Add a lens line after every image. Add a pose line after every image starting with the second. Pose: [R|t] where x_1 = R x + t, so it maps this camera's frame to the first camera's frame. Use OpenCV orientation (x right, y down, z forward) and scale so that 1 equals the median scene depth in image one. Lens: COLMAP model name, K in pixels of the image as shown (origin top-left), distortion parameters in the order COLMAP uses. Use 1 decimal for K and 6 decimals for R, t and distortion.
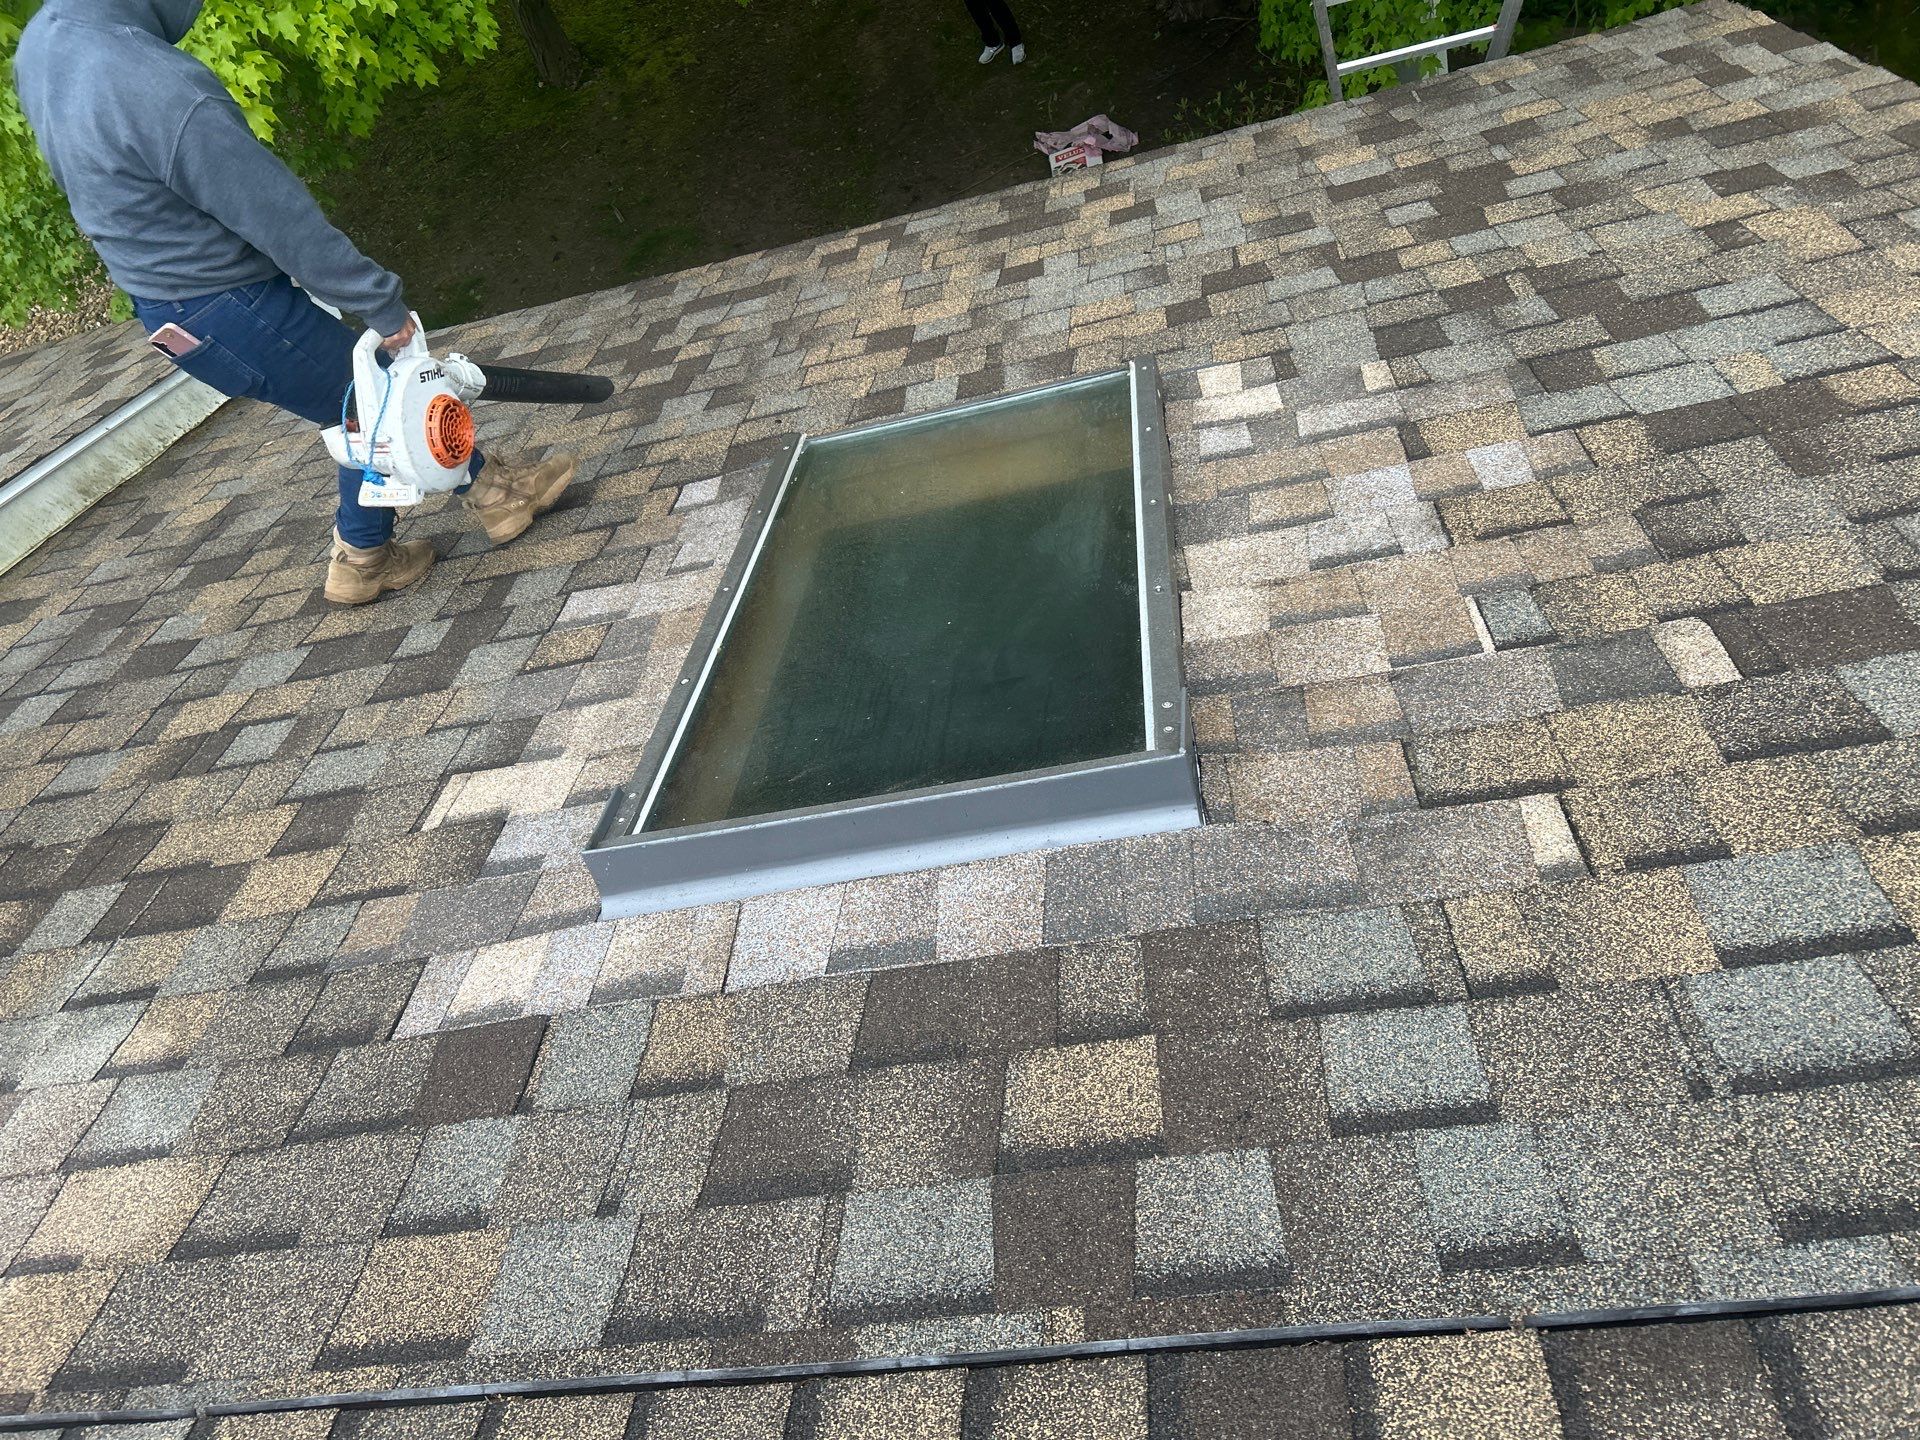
lens RADIAL K [[1438.7, 0, 960.0], [0, 1438.7, 720.0], [0, 0, 1]] dist [0.038854, -0.043258]
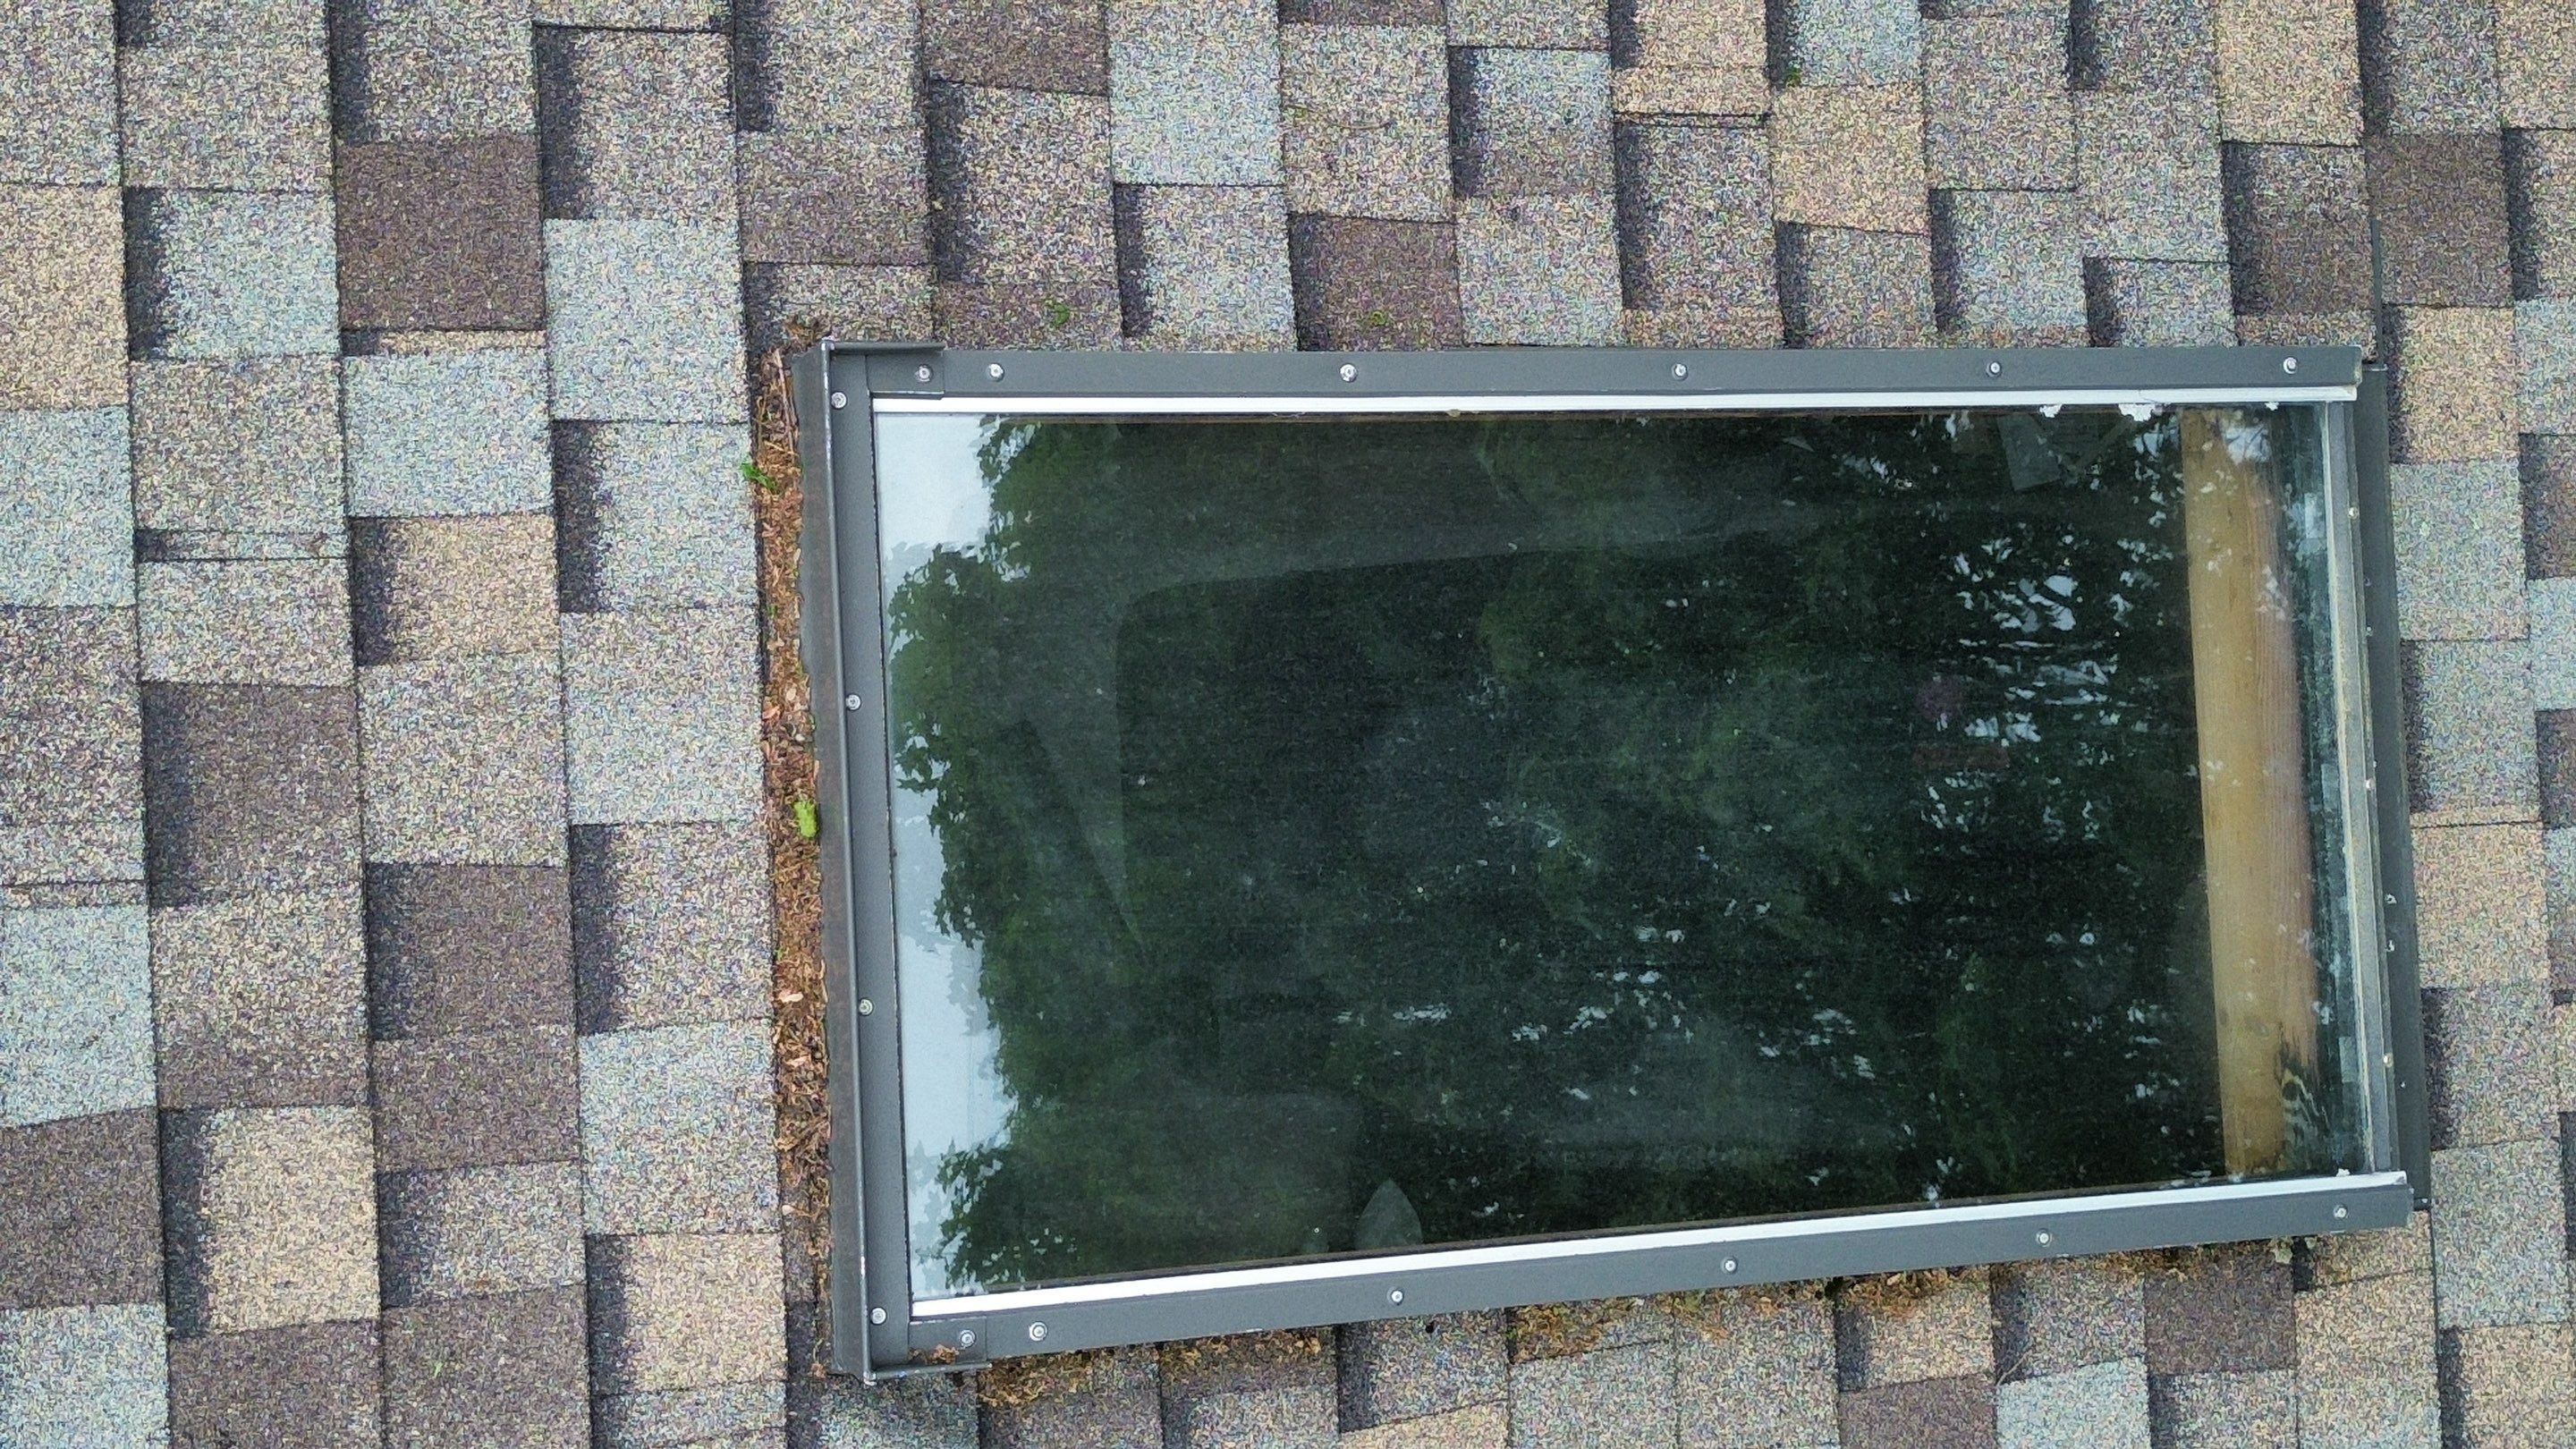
lens RADIAL K [[3629.2, 0, 1283.2], [0, 3629.2, 720.5], [0, 0, 1]] dist [0.193723, -0.606040]
pose [[0.039530, 0.972371, 0.230070, -0.463892], [-0.807416, -0.104560, 0.580643, -0.980216], [0.588657, -0.208715, 0.780975, -0.086952]]
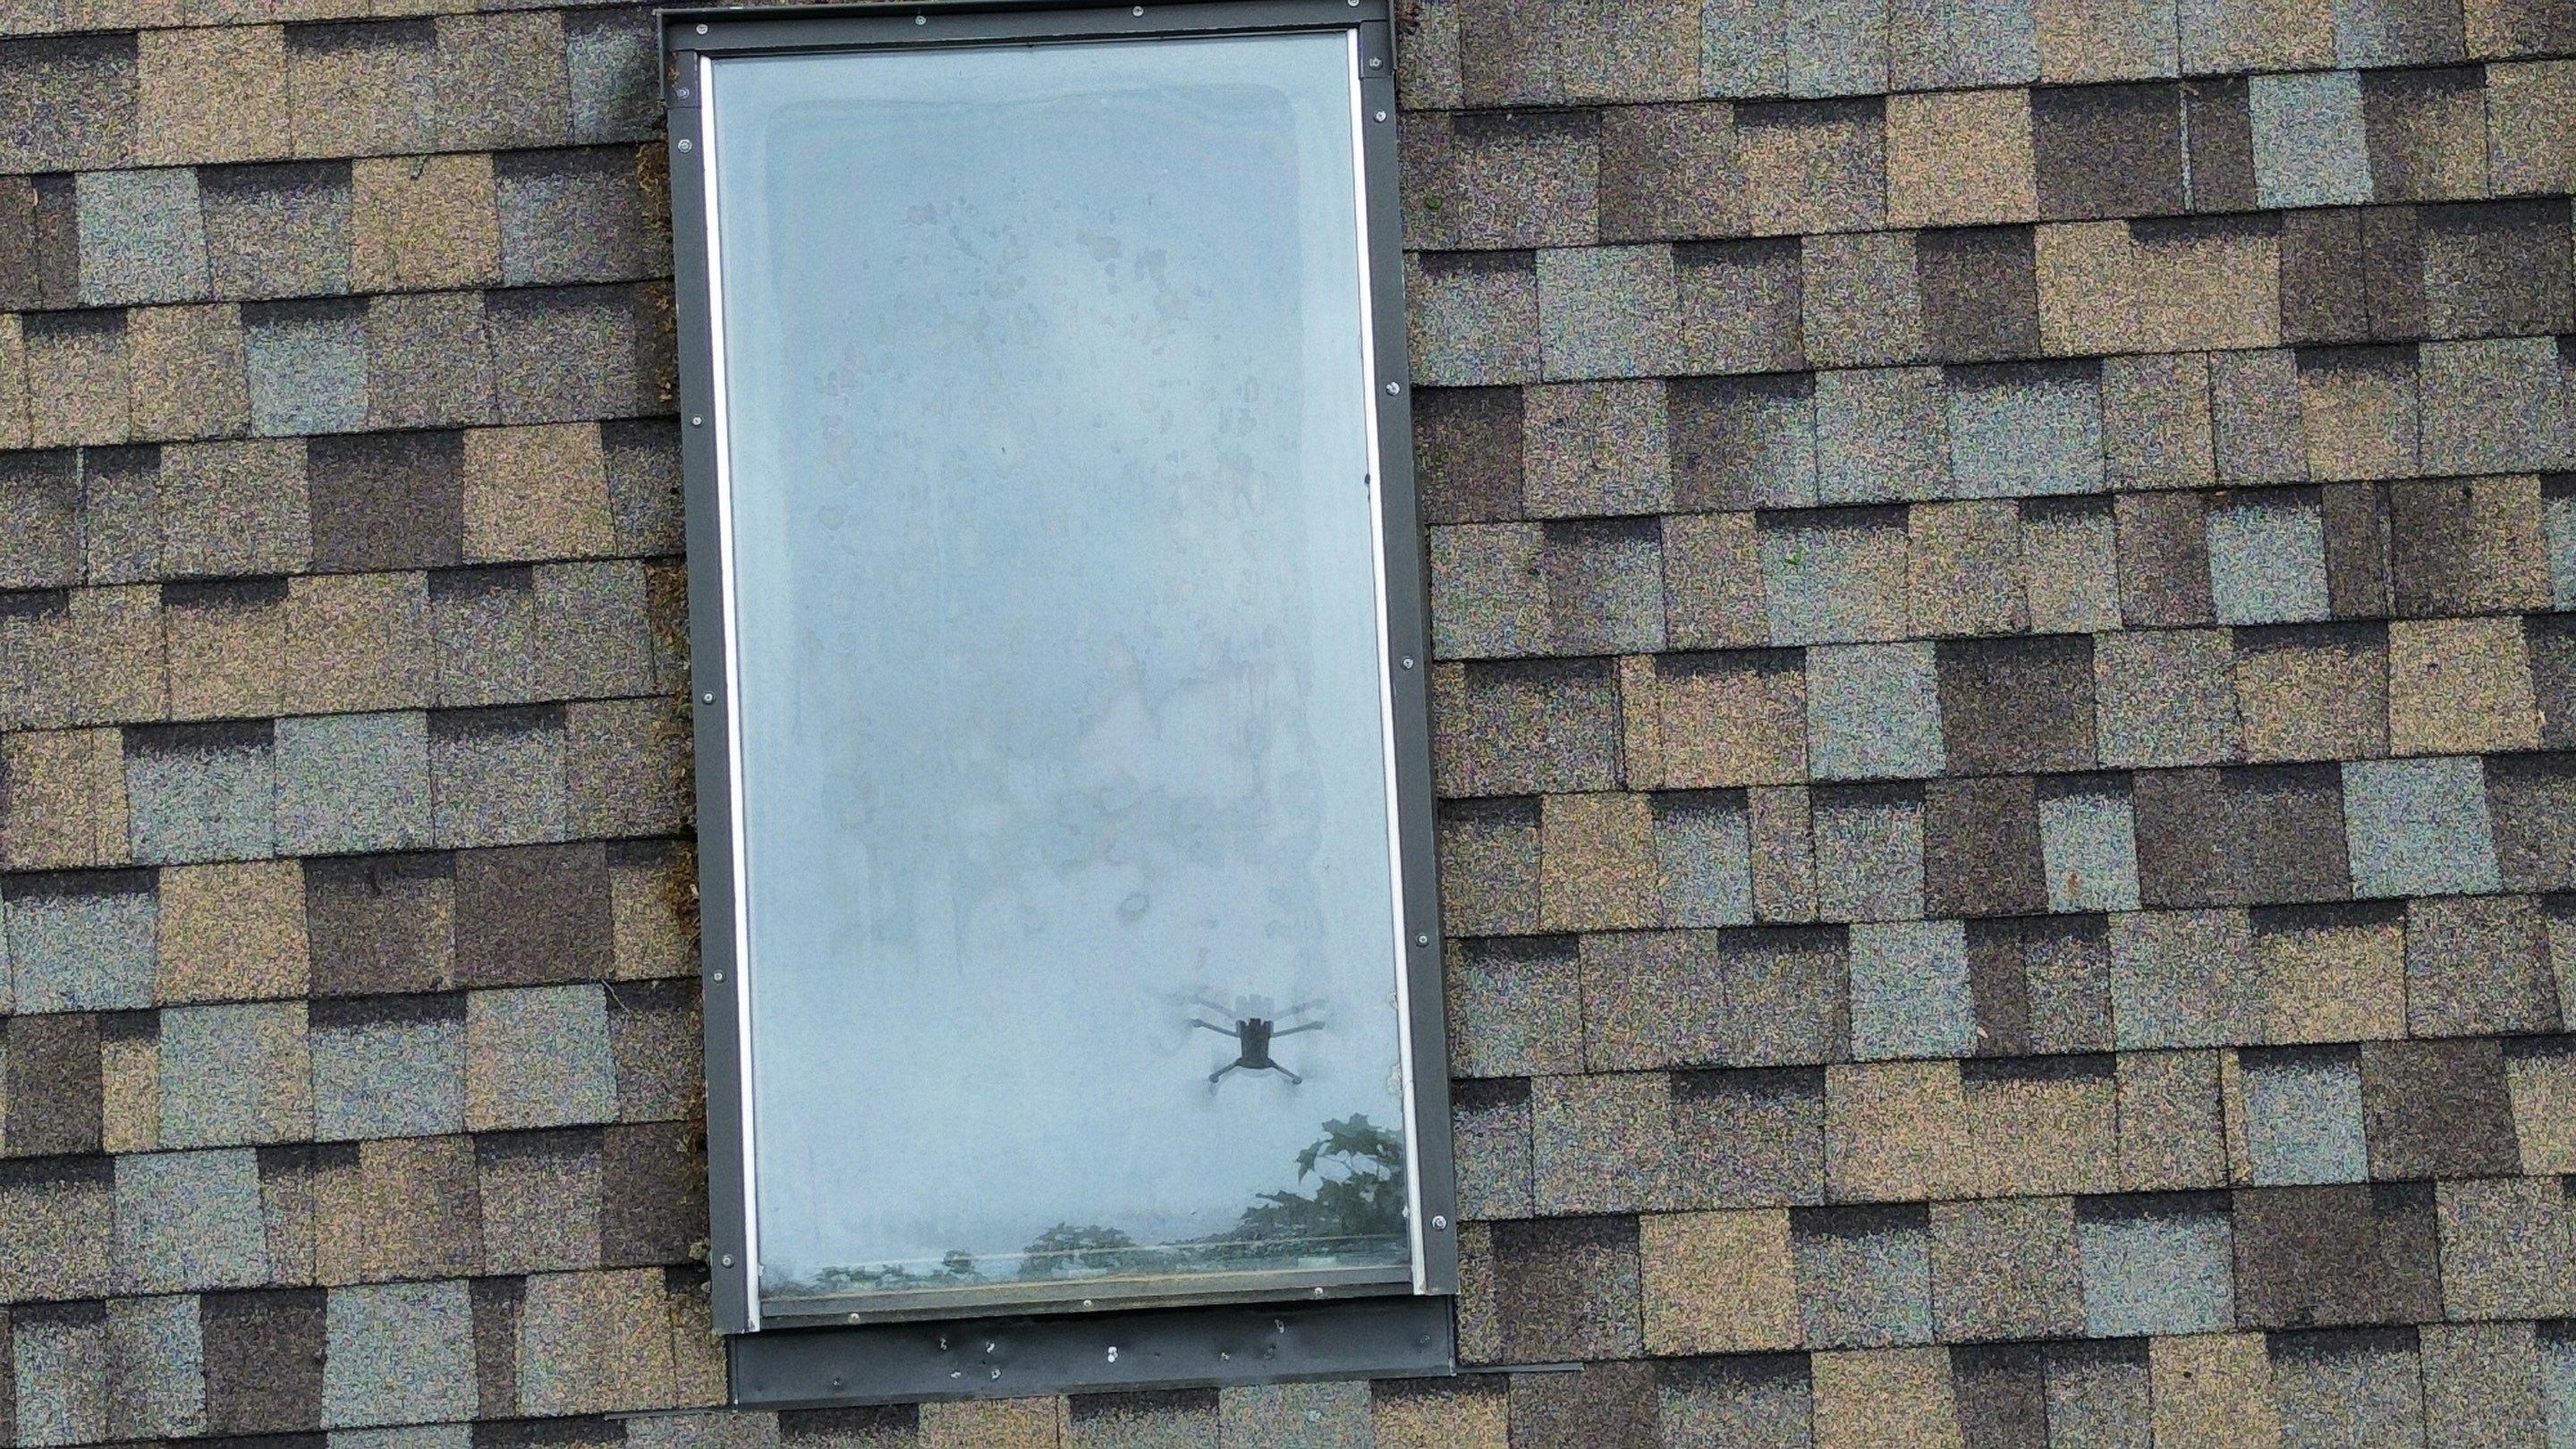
lens RADIAL K [[3629.2, 0, 1283.2], [0, 3629.2, 720.5], [0, 0, 1]] dist [0.193723, -0.606040]
pose [[-0.961180, 0.150456, 0.231291, -0.648090], [0.129117, -0.495550, 0.858929, -2.010937], [0.243847, 0.855449, 0.456887, 0.405339]]
